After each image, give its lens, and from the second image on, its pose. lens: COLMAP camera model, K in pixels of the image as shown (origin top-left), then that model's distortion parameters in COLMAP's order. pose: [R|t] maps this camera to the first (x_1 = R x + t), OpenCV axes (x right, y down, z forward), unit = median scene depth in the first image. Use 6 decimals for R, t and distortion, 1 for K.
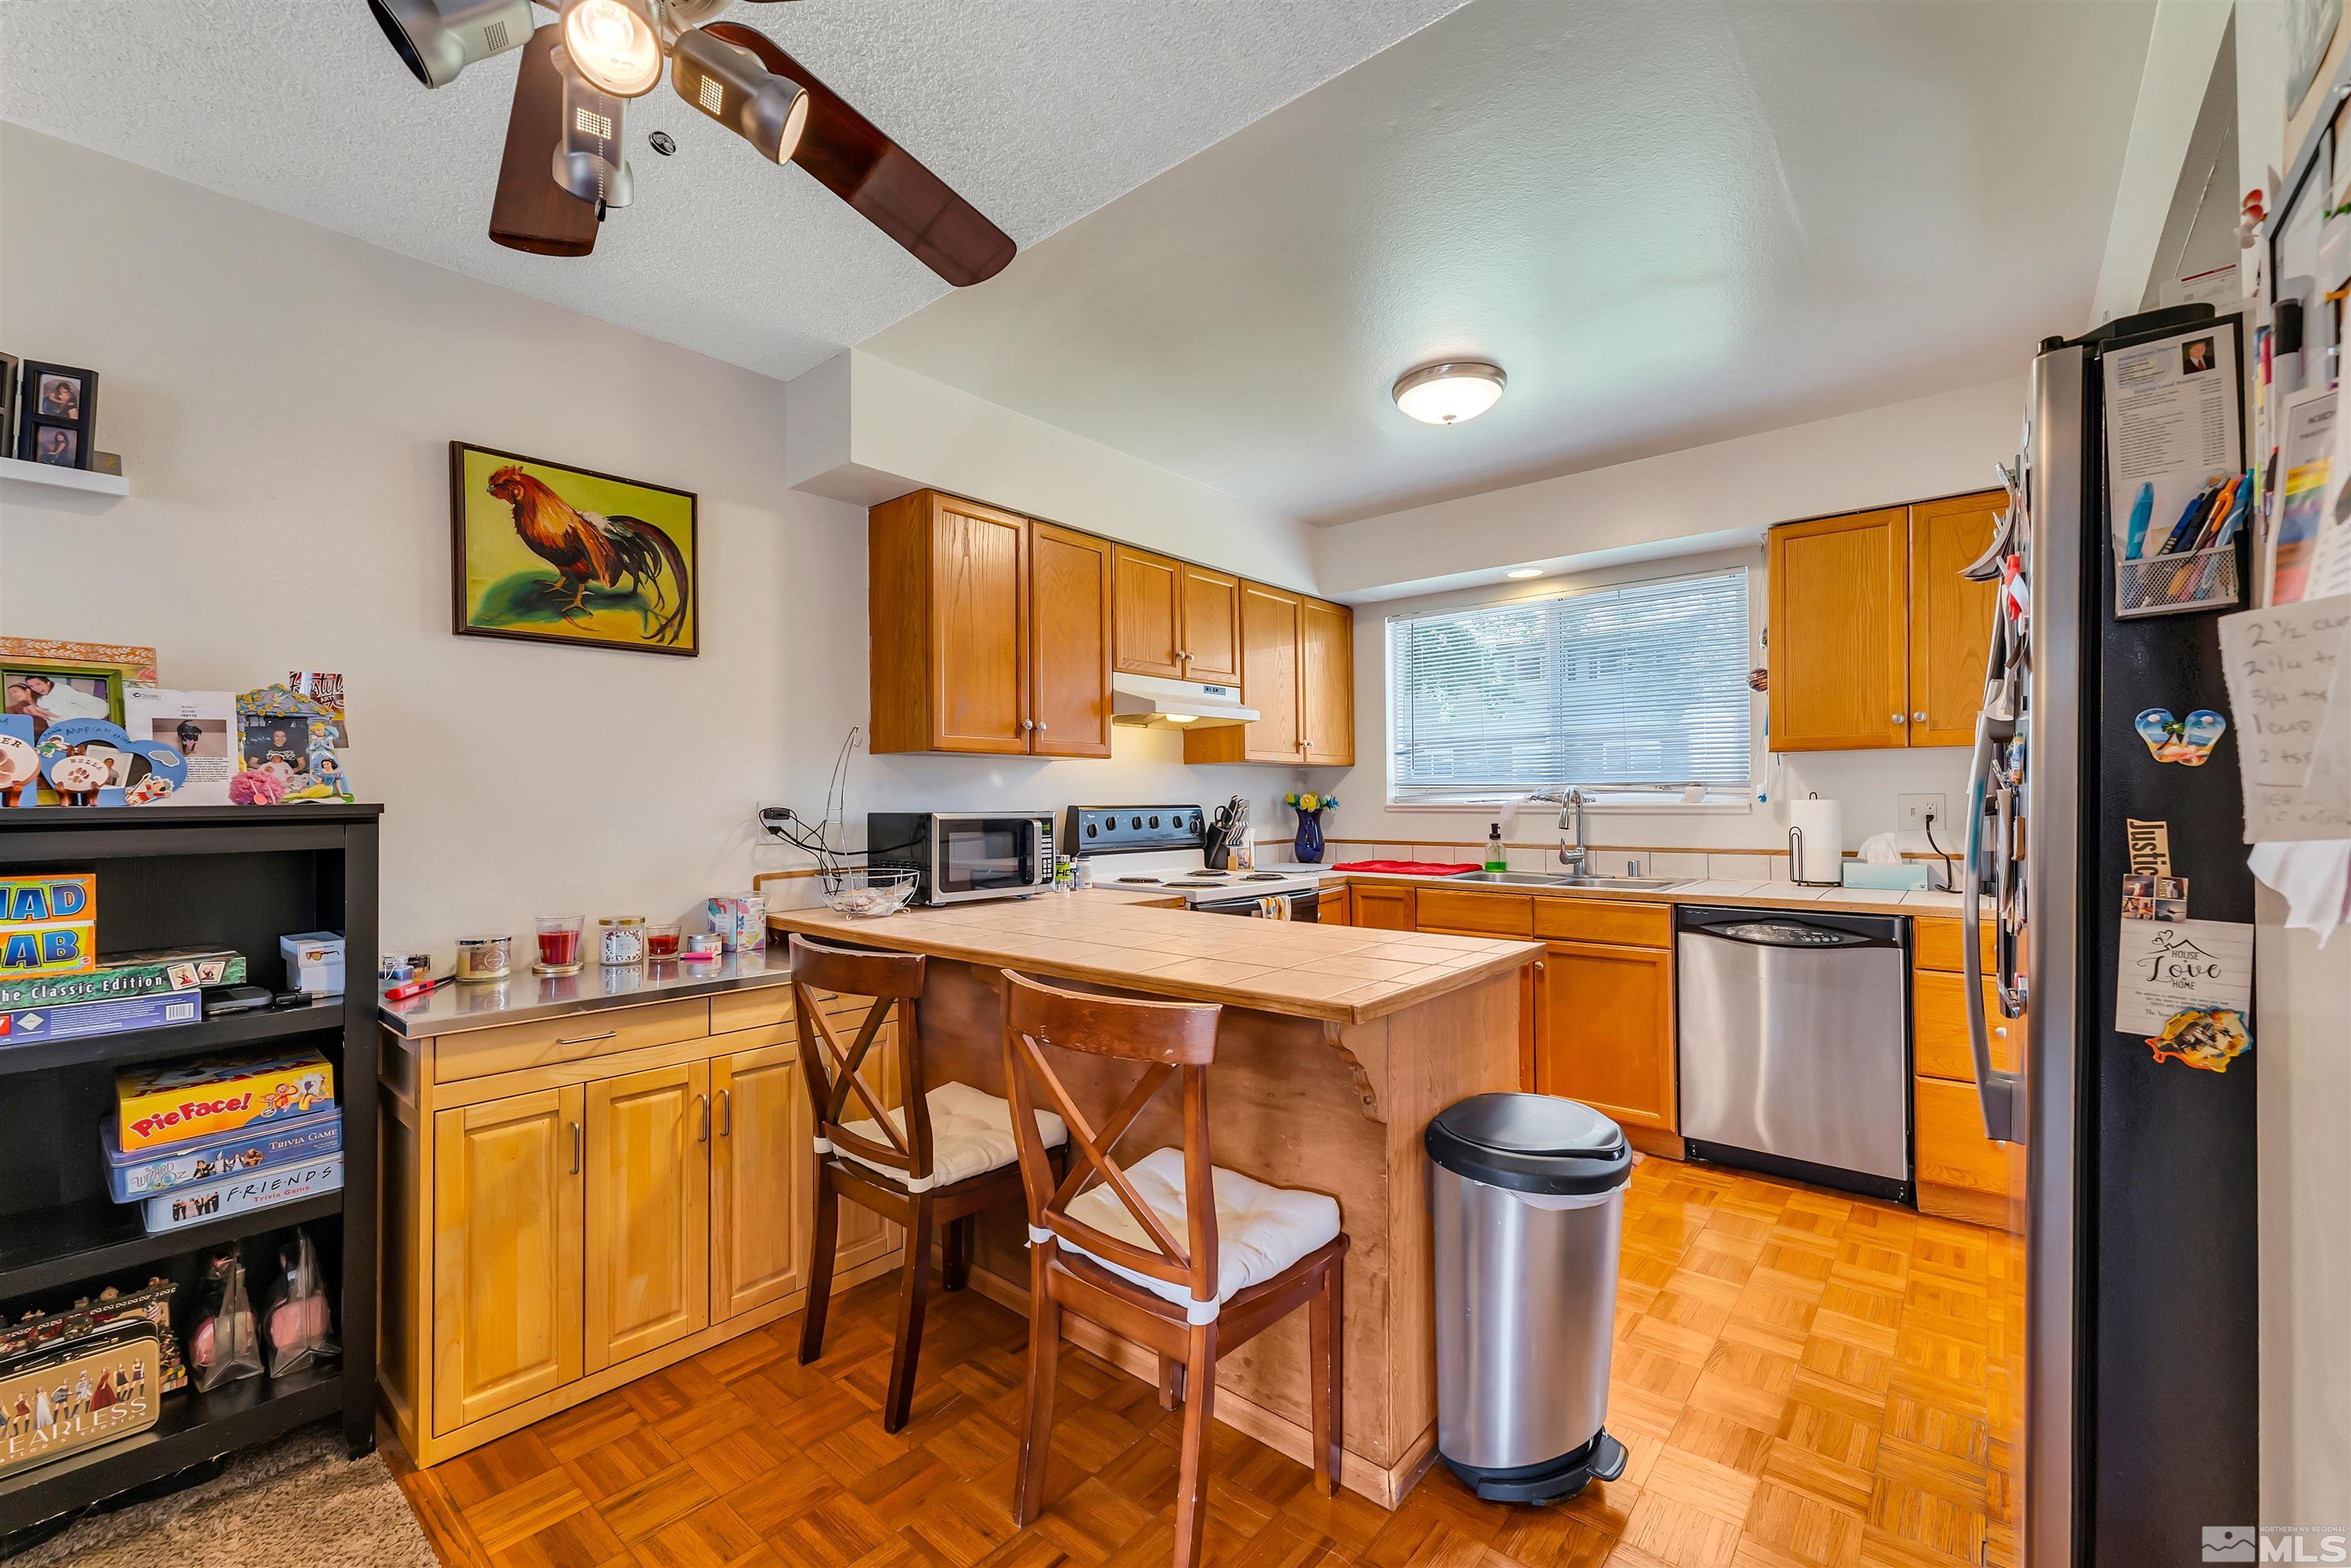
lens RADIAL K [[963.5, 0, 1149.9], [0, 963.5, 797.5], [0, 0, 1]] dist [-0.003082, 0.000936]
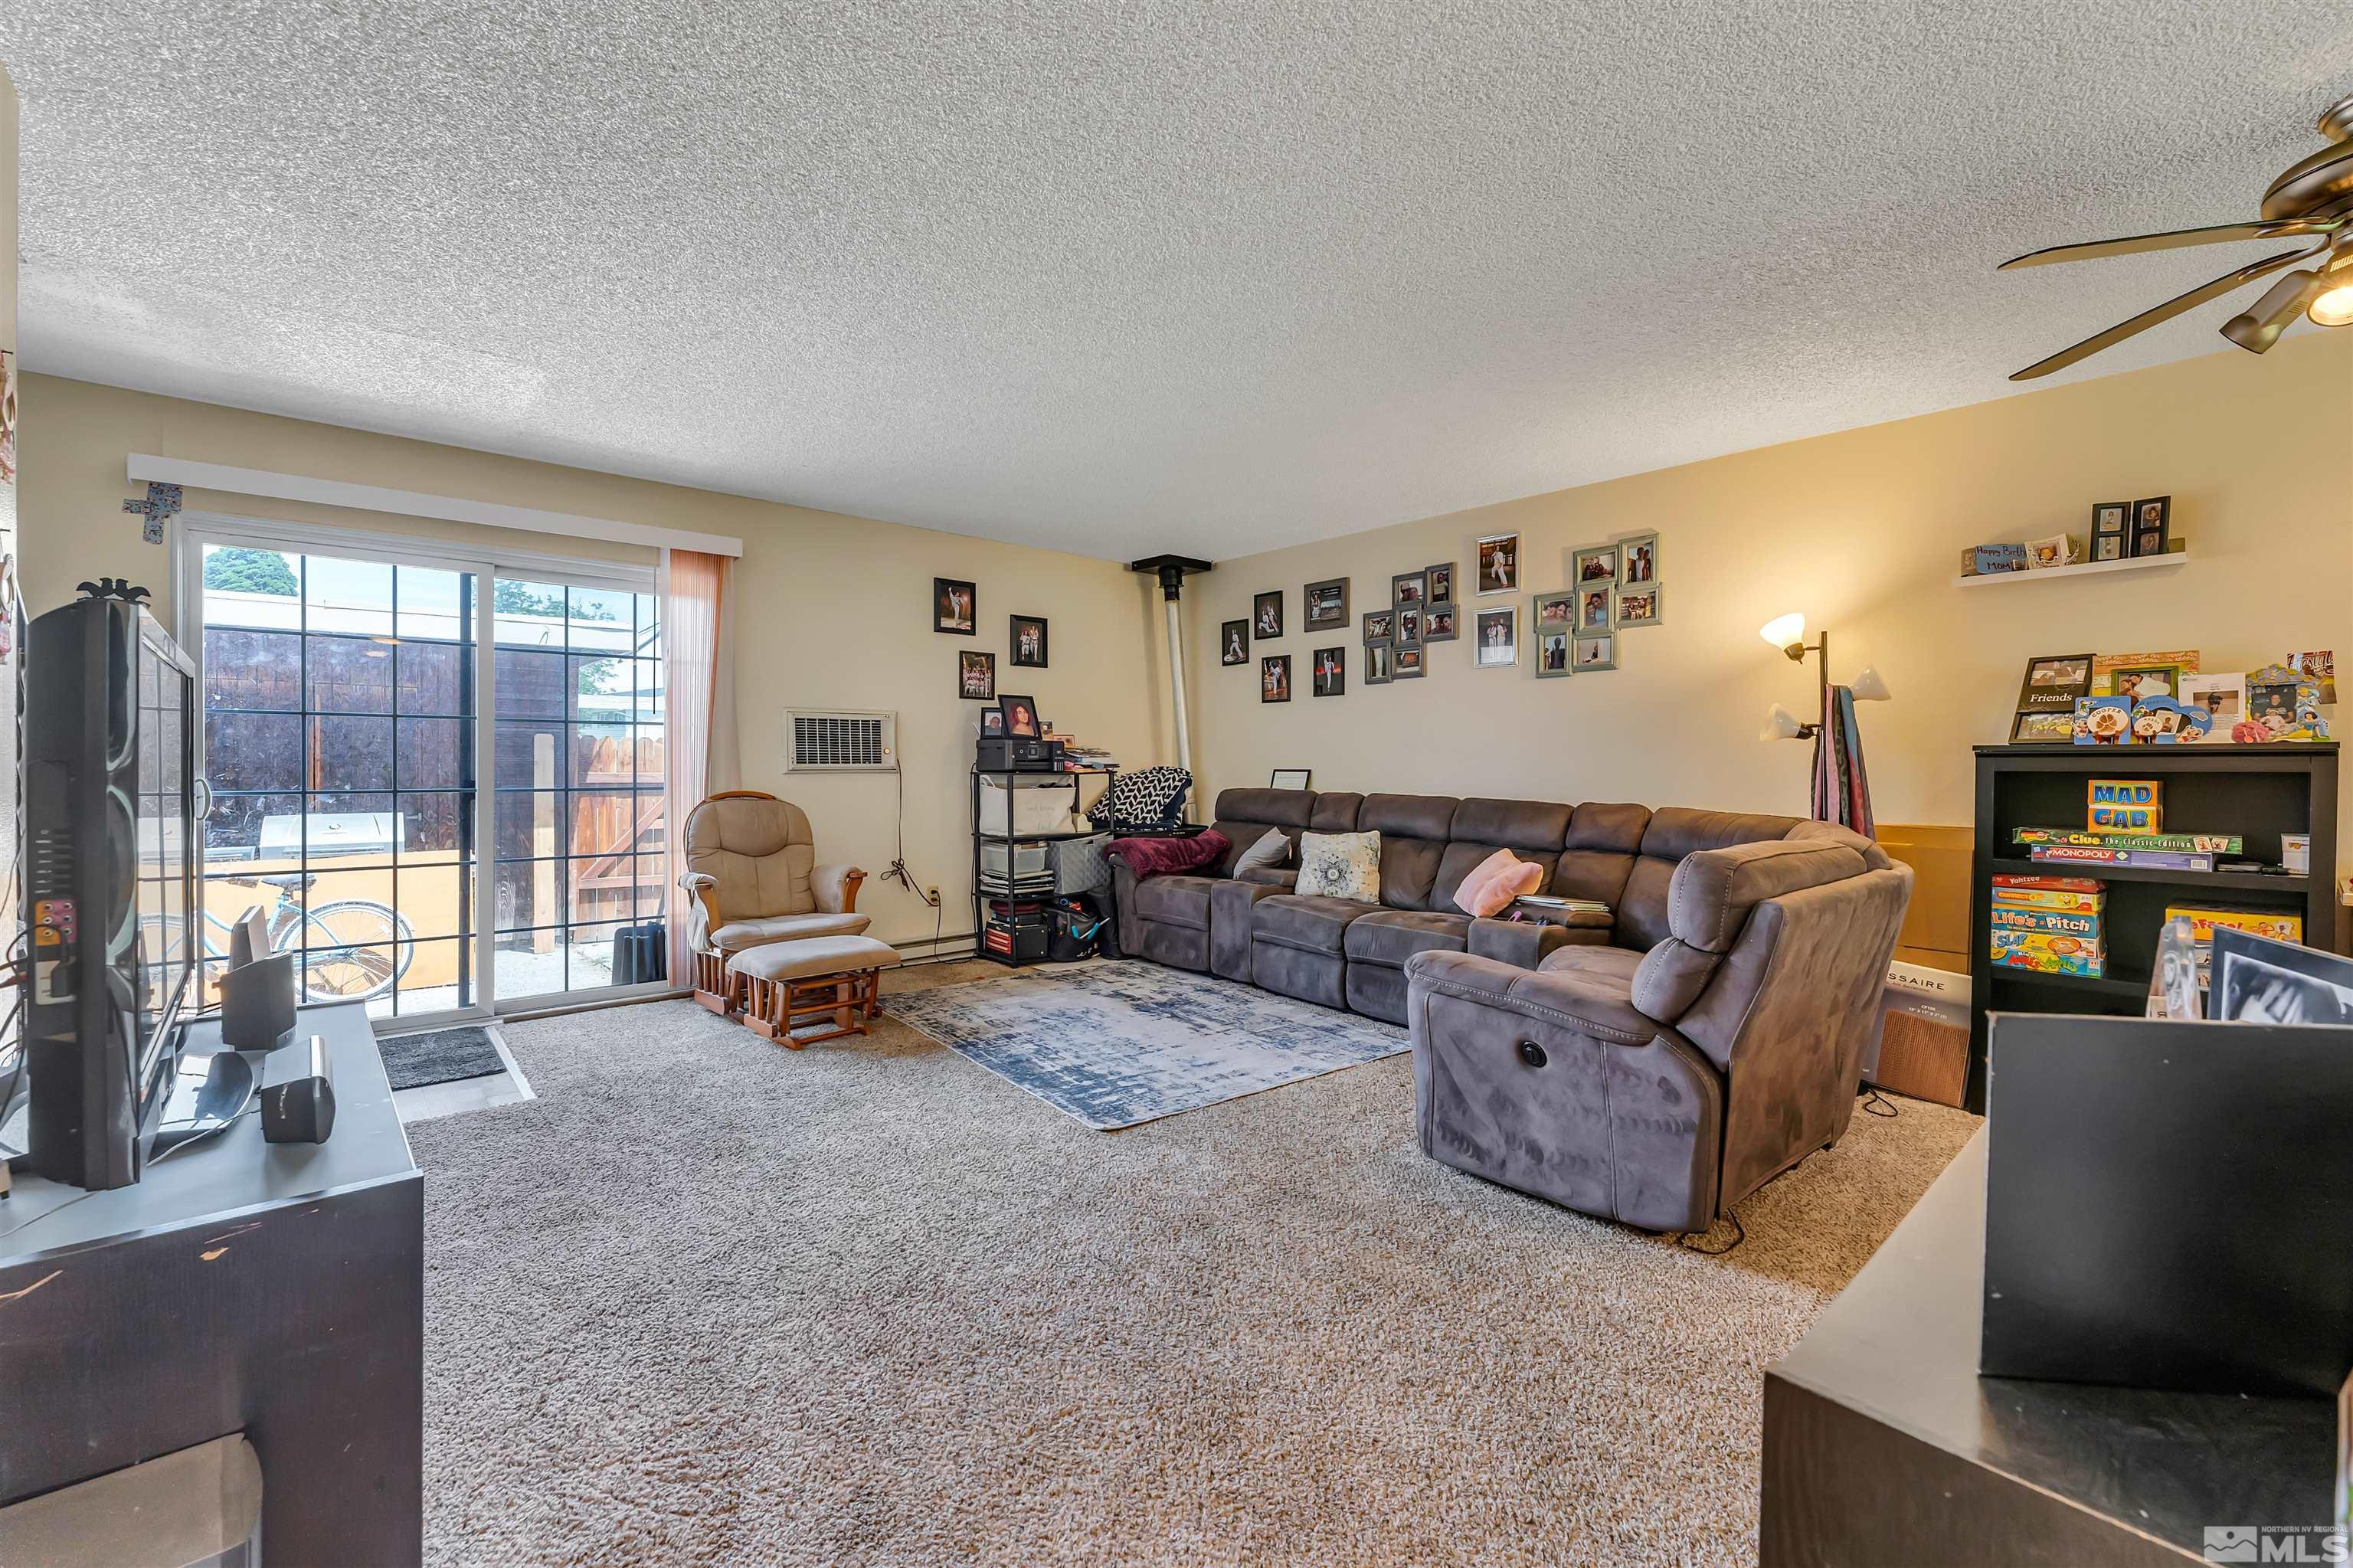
lens RADIAL K [[964.4, 0, 1217.9], [0, 964.4, 774.8], [0, 0, 1]] dist [-0.003082, 0.000936]
pose [[-0.109589, 0.021657, -0.993741, 0.457362], [-0.002613, 0.999753, 0.022077, 0.016023], [0.993973, 0.005016, -0.109506, -0.285106]]
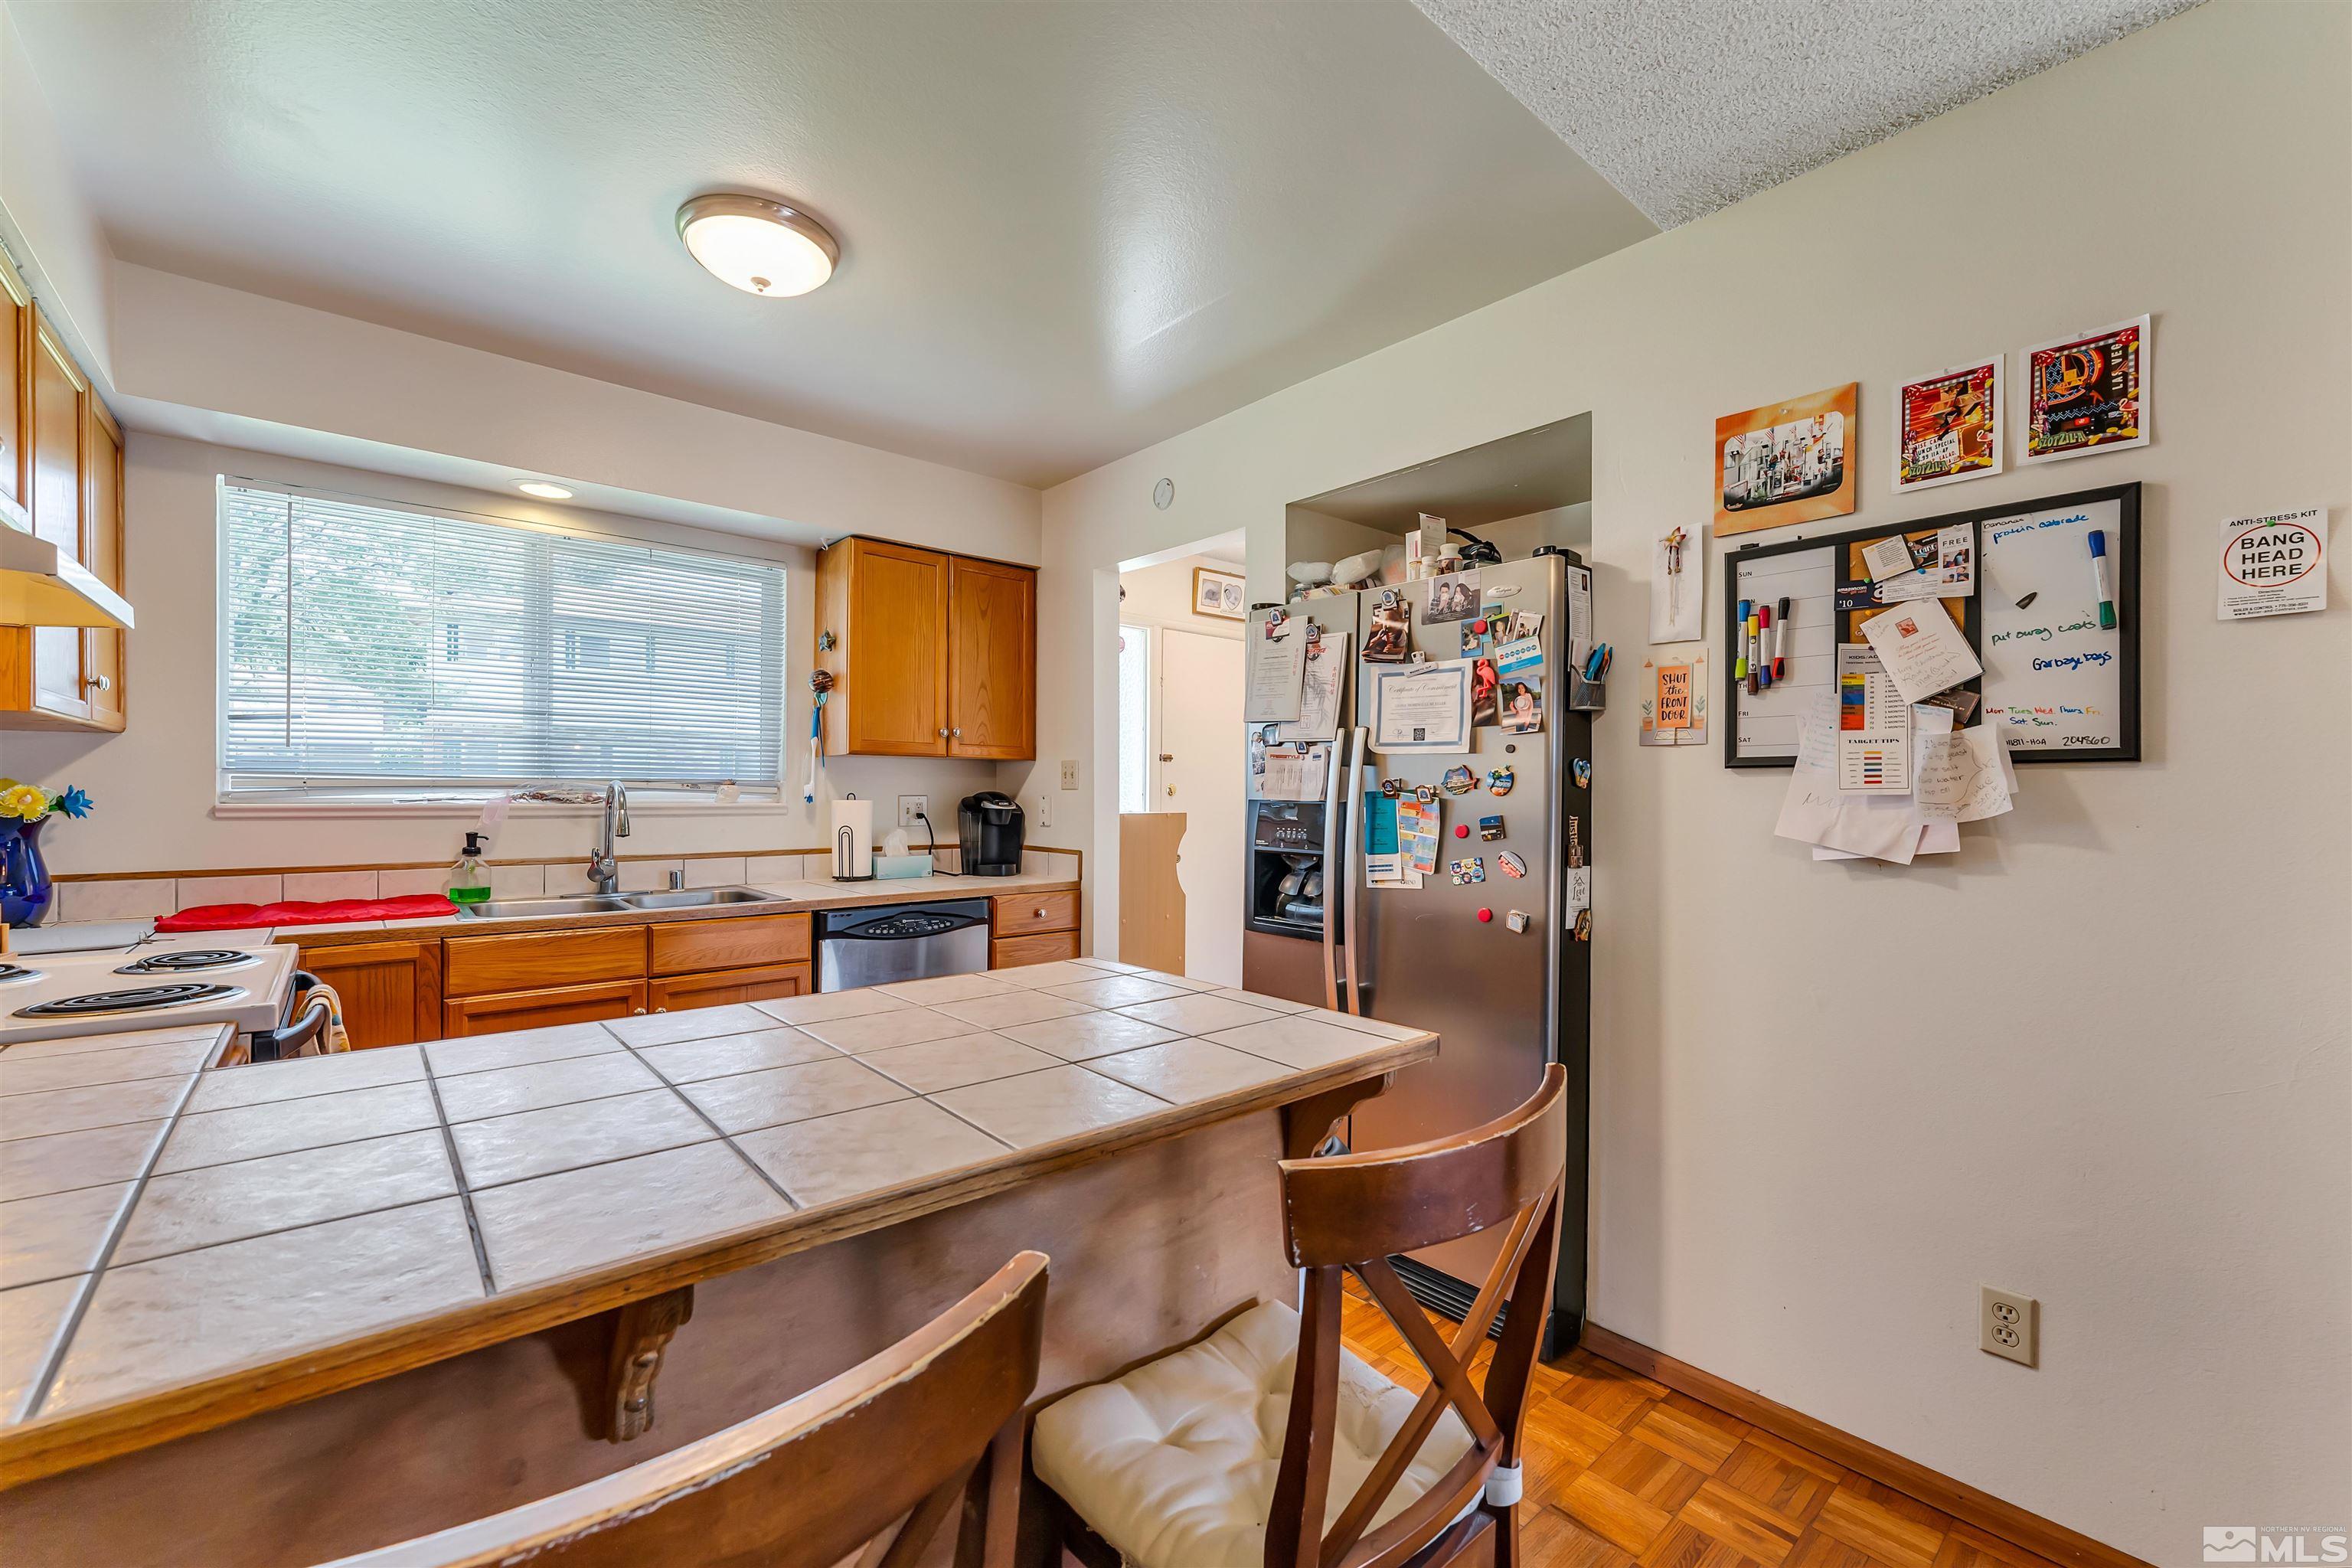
lens RADIAL K [[963.9, 0, 1182.1], [0, 963.9, 797.4], [0, 0, 1]] dist [-0.003082, 0.000936]
pose [[0.138536, 0.003641, 0.990351, -0.332030], [-0.008170, 0.999963, -0.002533, -0.000990], [-0.990324, -0.007741, 0.138561, 0.517643]]
